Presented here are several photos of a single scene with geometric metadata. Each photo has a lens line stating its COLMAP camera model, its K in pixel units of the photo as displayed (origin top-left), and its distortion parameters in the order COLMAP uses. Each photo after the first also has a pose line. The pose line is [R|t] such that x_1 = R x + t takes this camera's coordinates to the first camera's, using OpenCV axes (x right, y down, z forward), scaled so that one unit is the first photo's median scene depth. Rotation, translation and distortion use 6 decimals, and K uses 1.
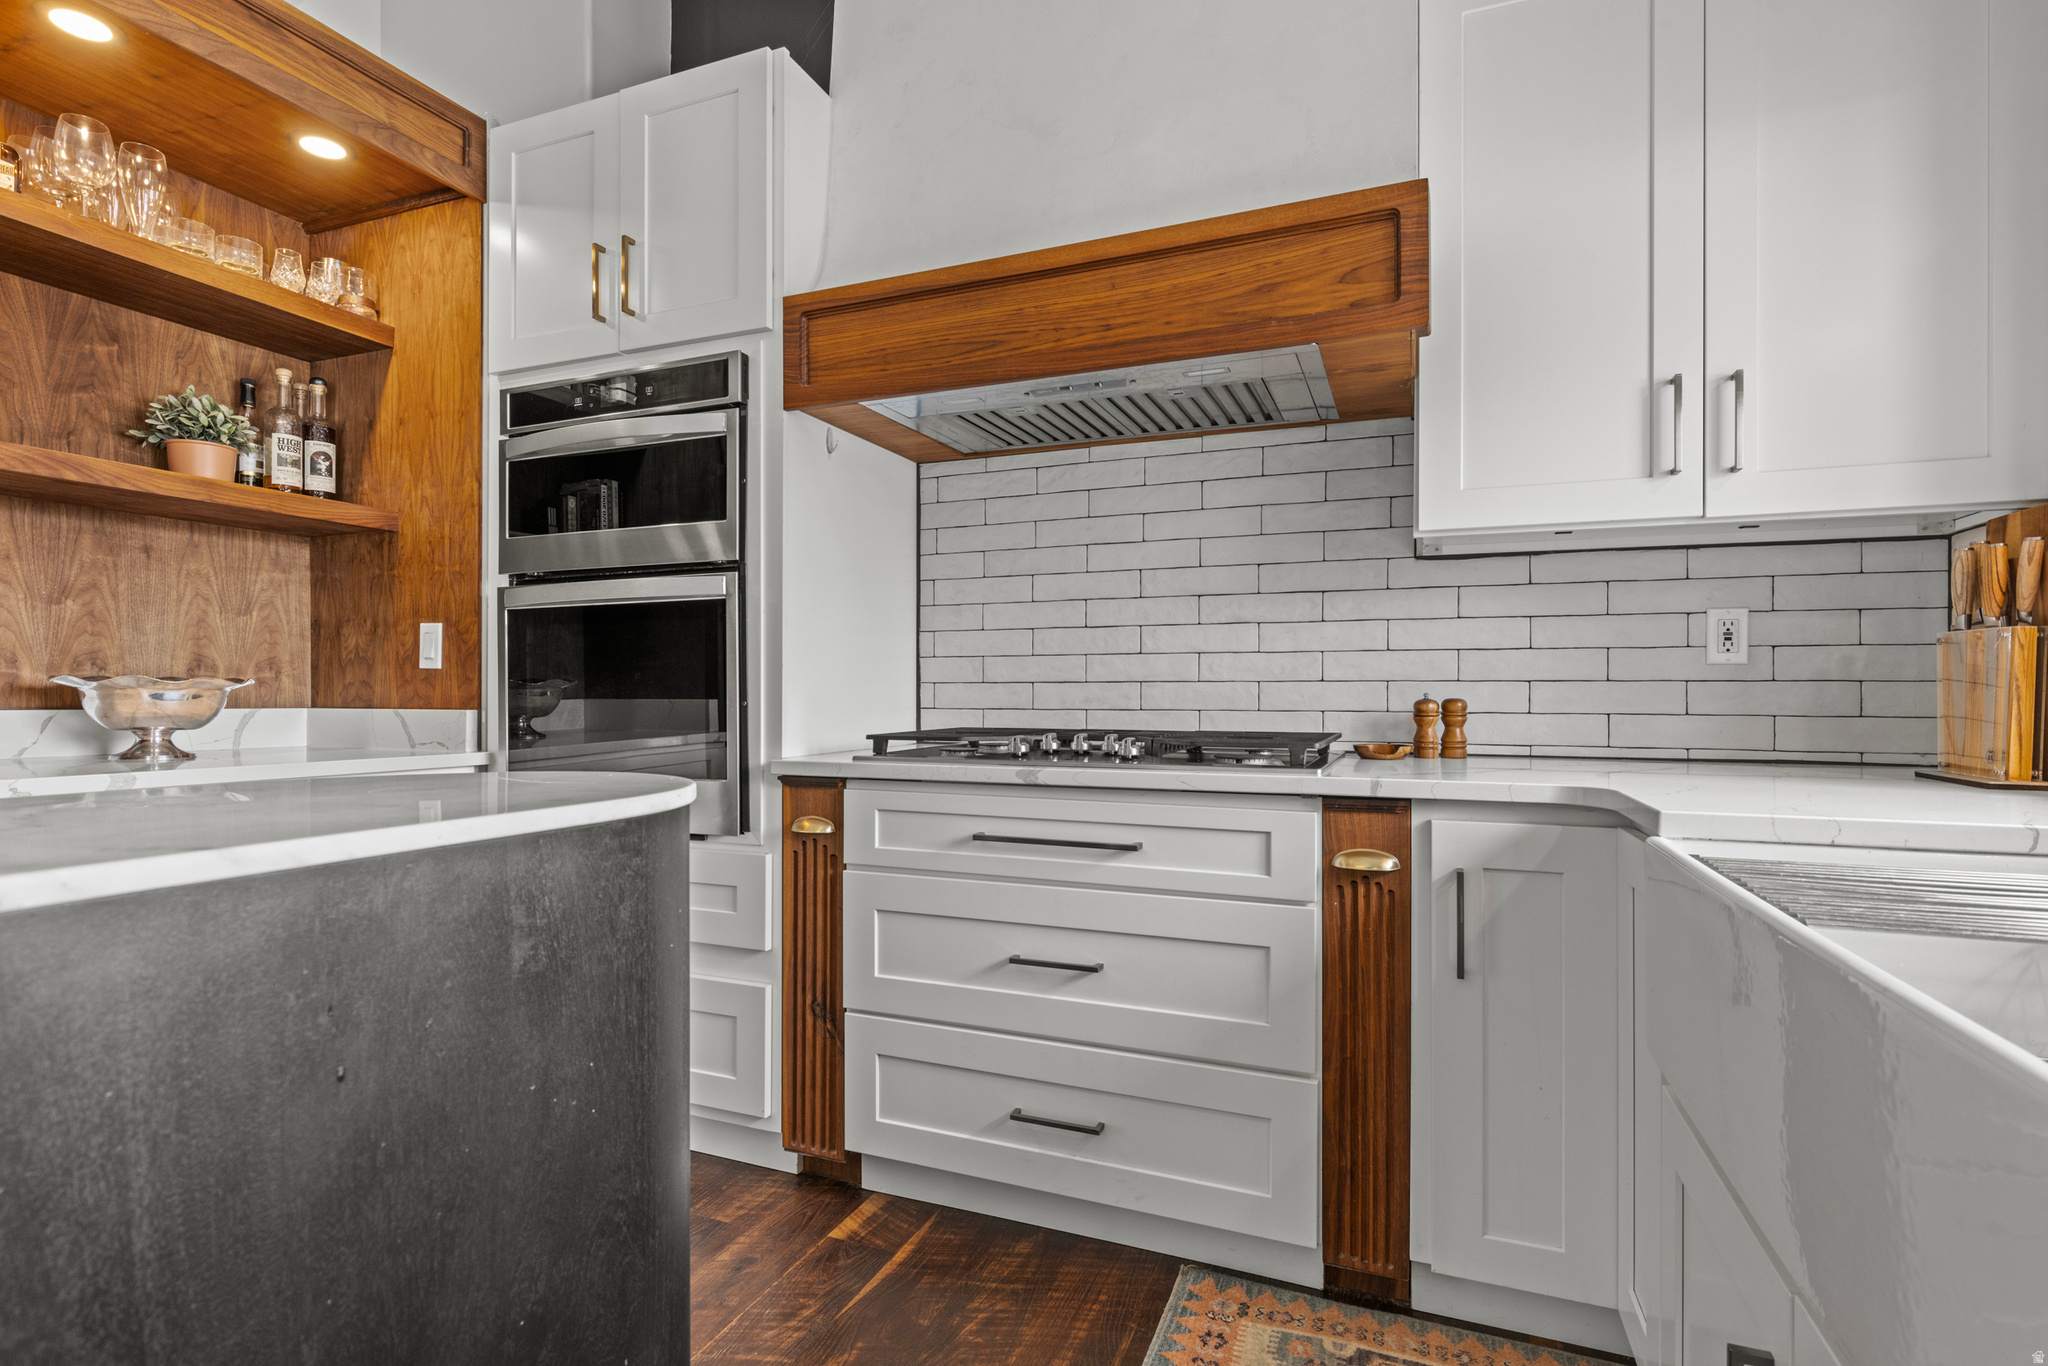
lens RADIAL K [[1116.1, 0, 855.8], [0, 1116.1, 704.6], [0, 0, 1]] dist [-0.002399, -0.000500]
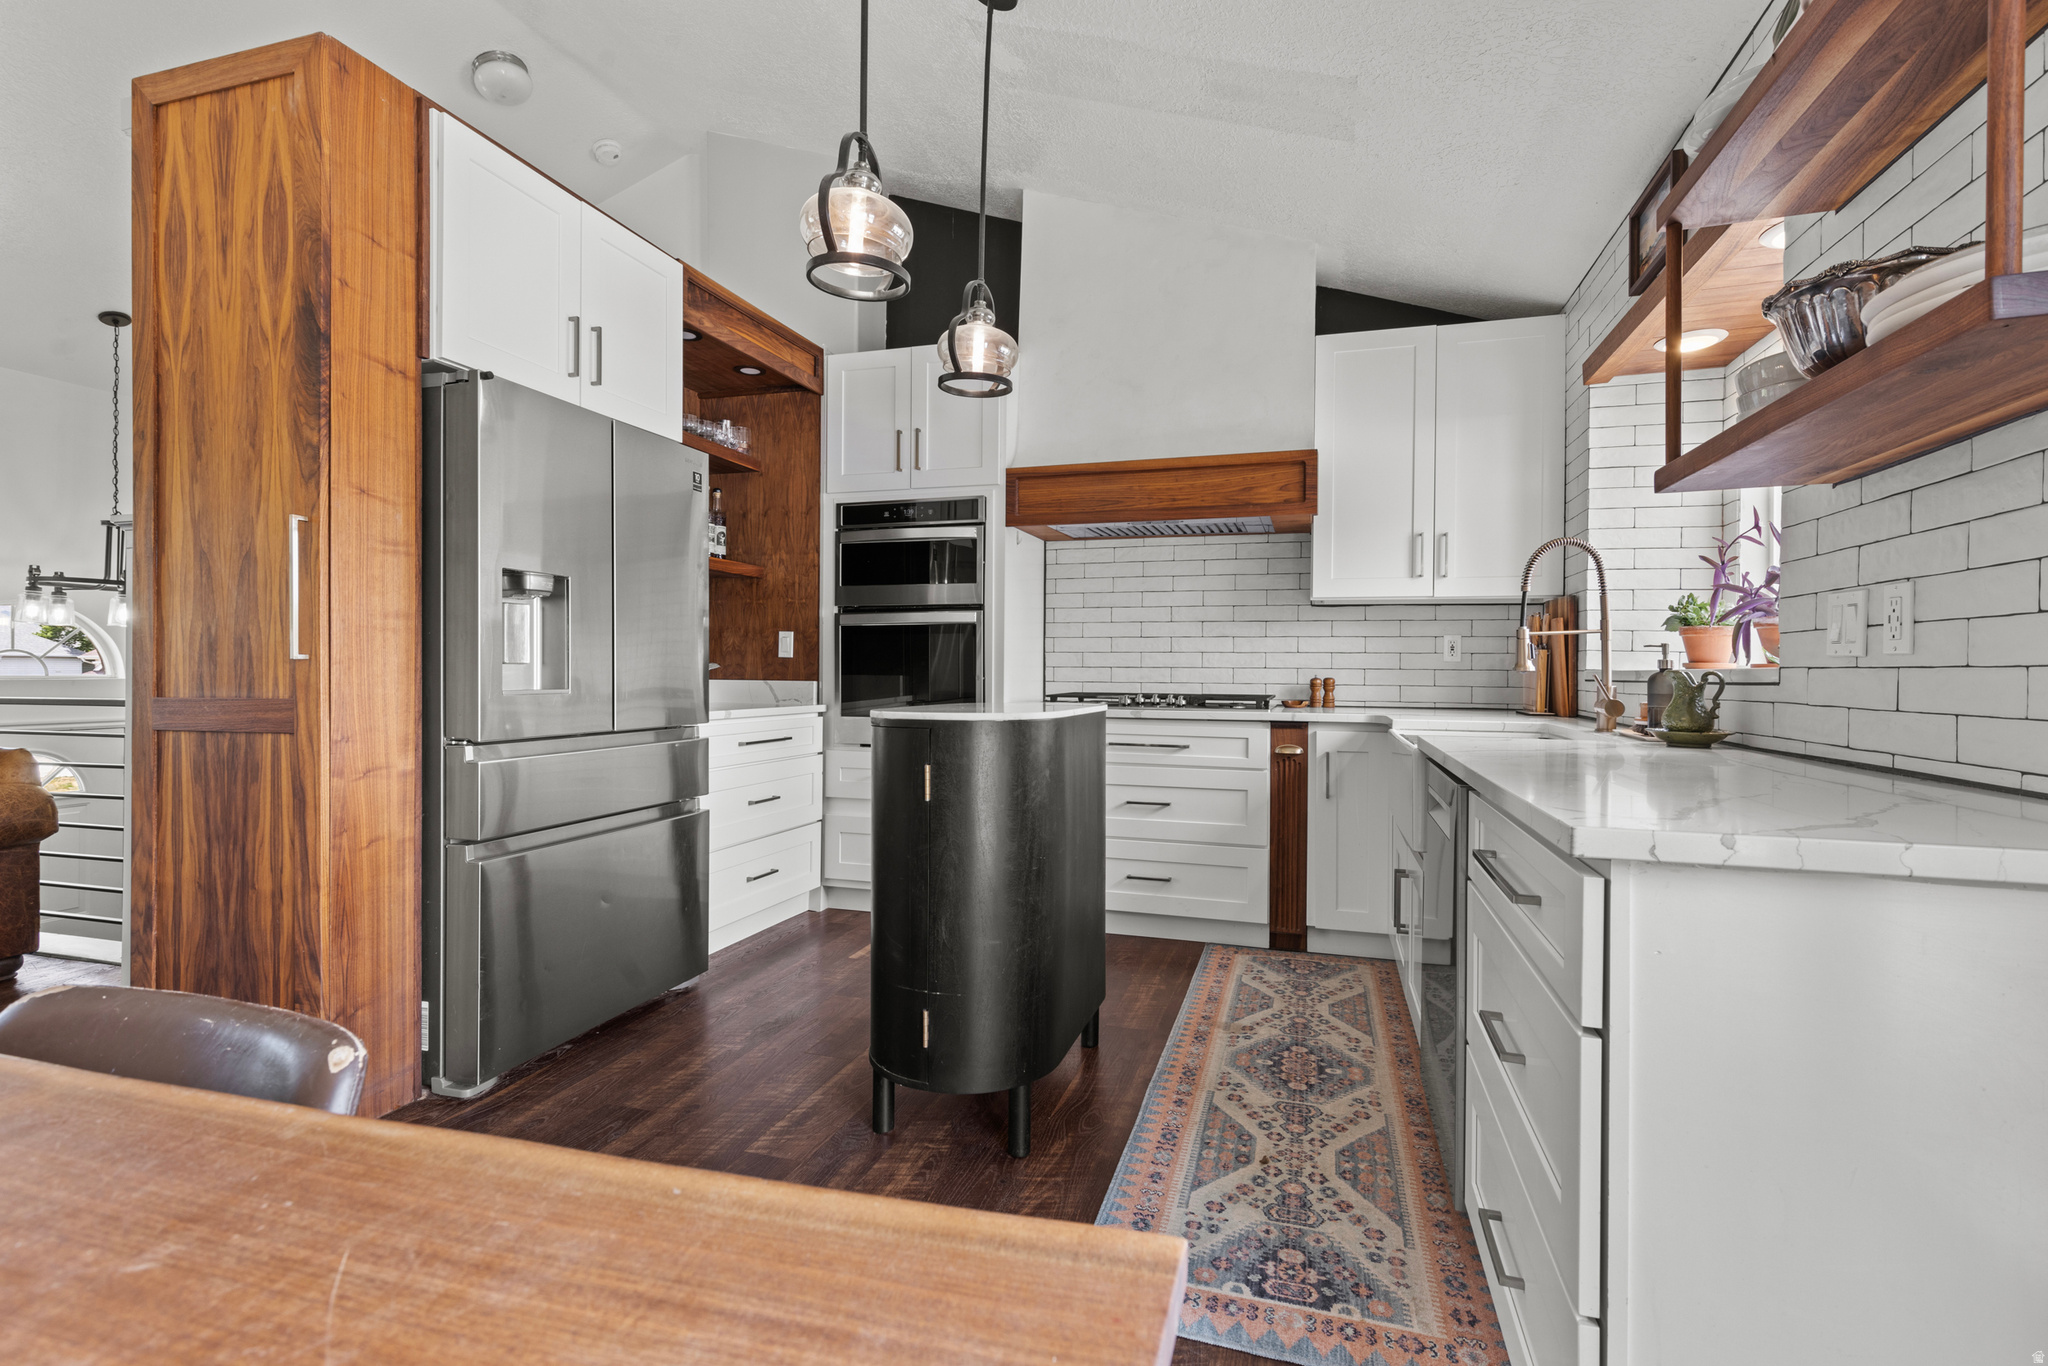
lens RADIAL K [[934.8, 0, 1024.0], [0, 934.8, 683.0], [0, 0, 1]] dist [0.006425, -0.000729]
pose [[0.986411, 0.004559, 0.164235, -0.287575], [-0.005317, 0.999977, 0.004177, -0.000182], [-0.164212, -0.004994, 0.986412, -0.583653]]
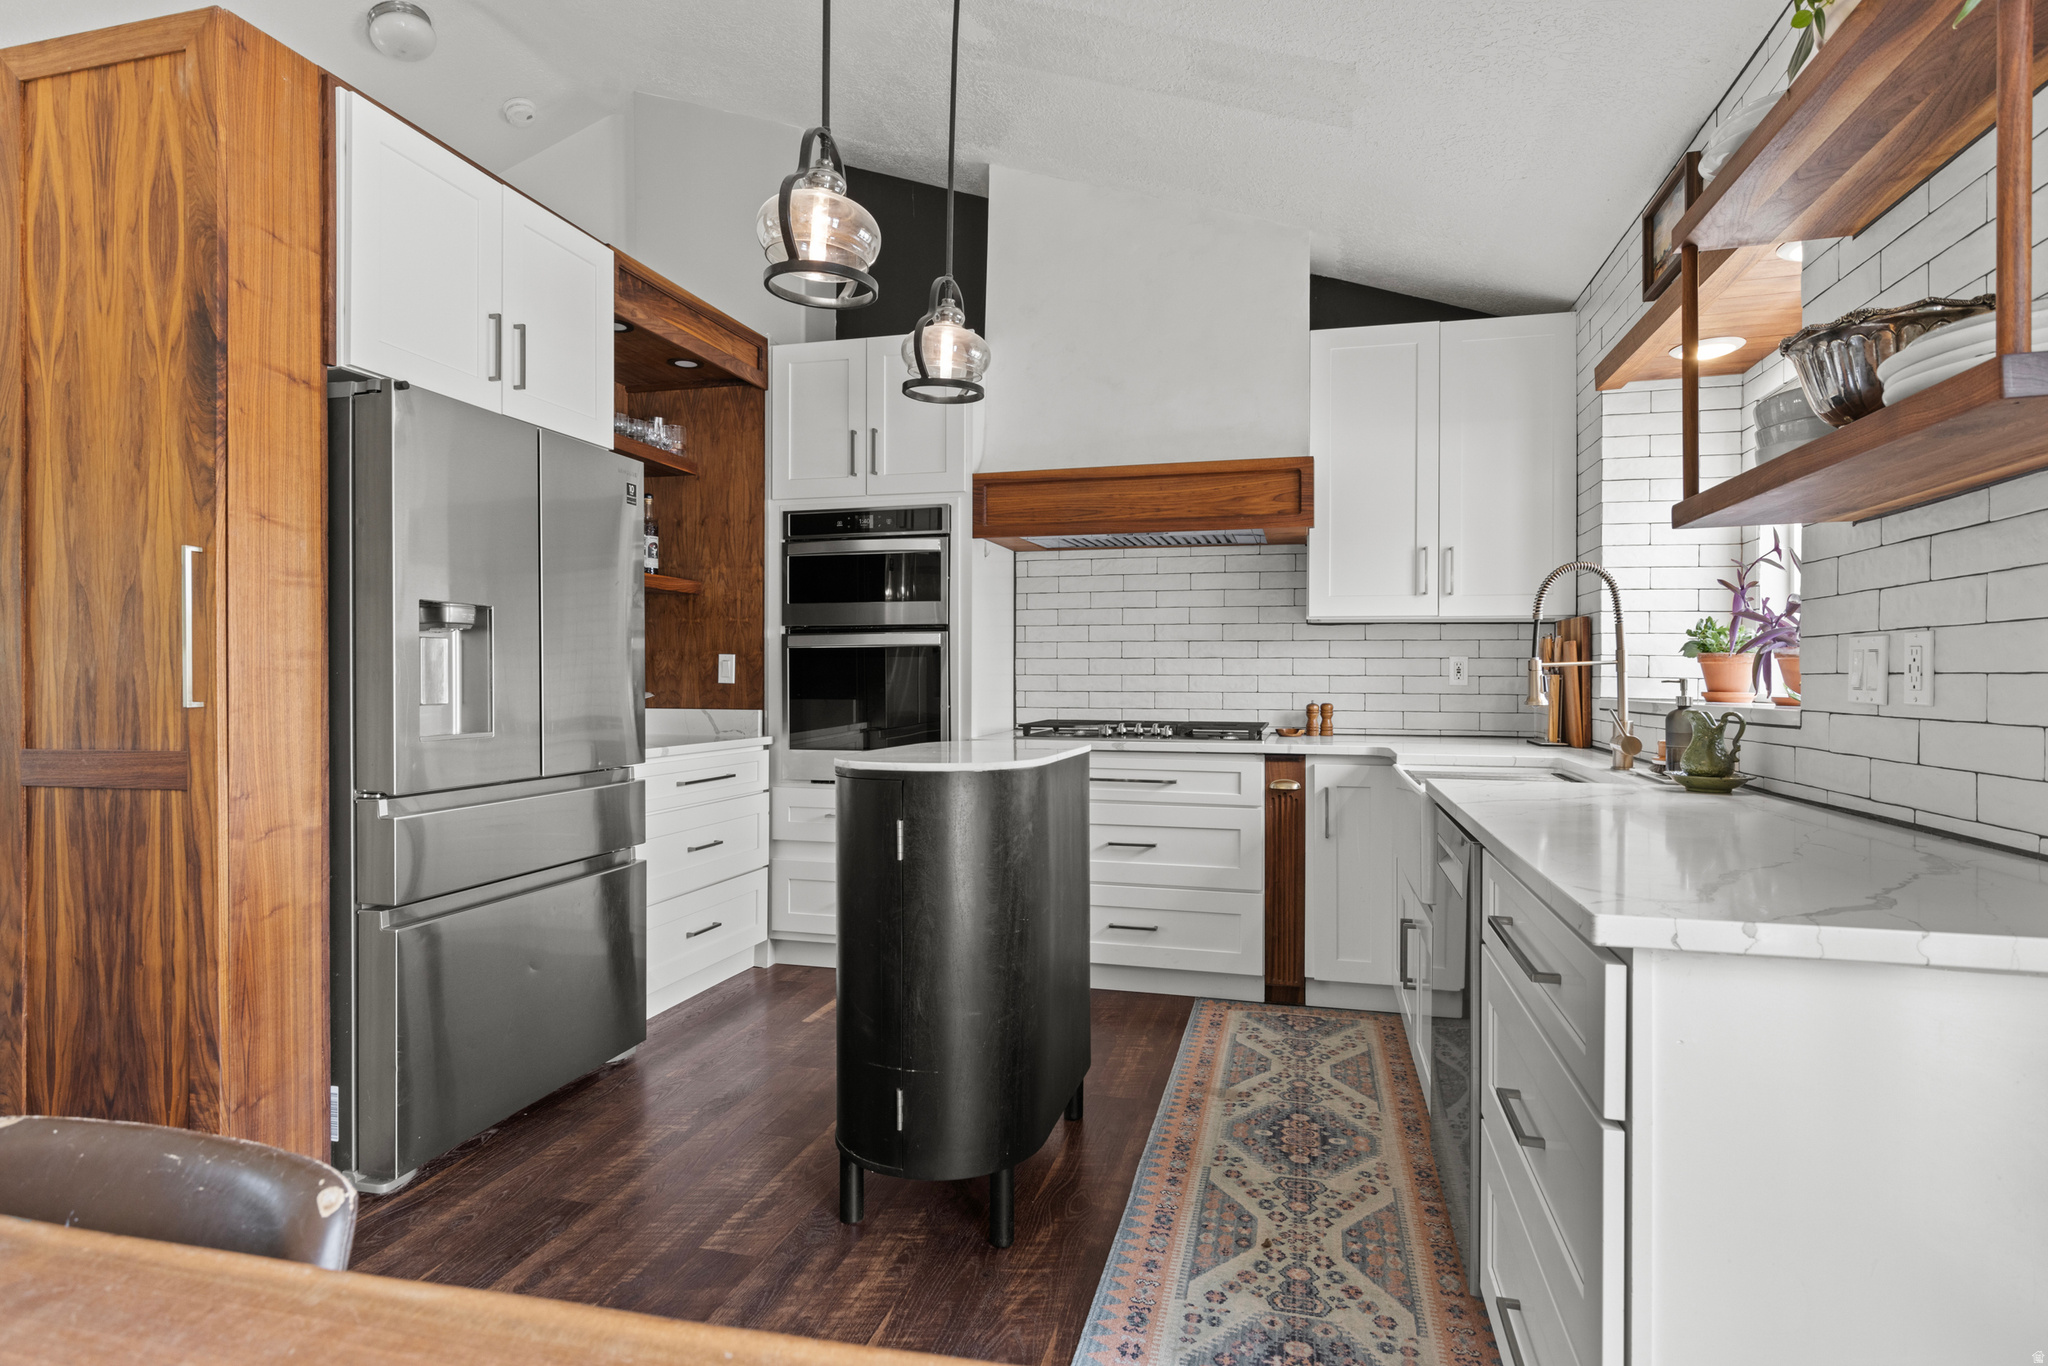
lens RADIAL K [[1045.5, 0, 1027.2], [0, 1045.5, 695.5], [0, 0, 1]] dist [-0.002775, 0.001704]
pose [[0.979111, 0.001087, 0.203322, -0.302428], [-0.001401, 0.999998, 0.001402, -0.020267], [-0.203320, -0.001657, 0.979111, -0.597500]]
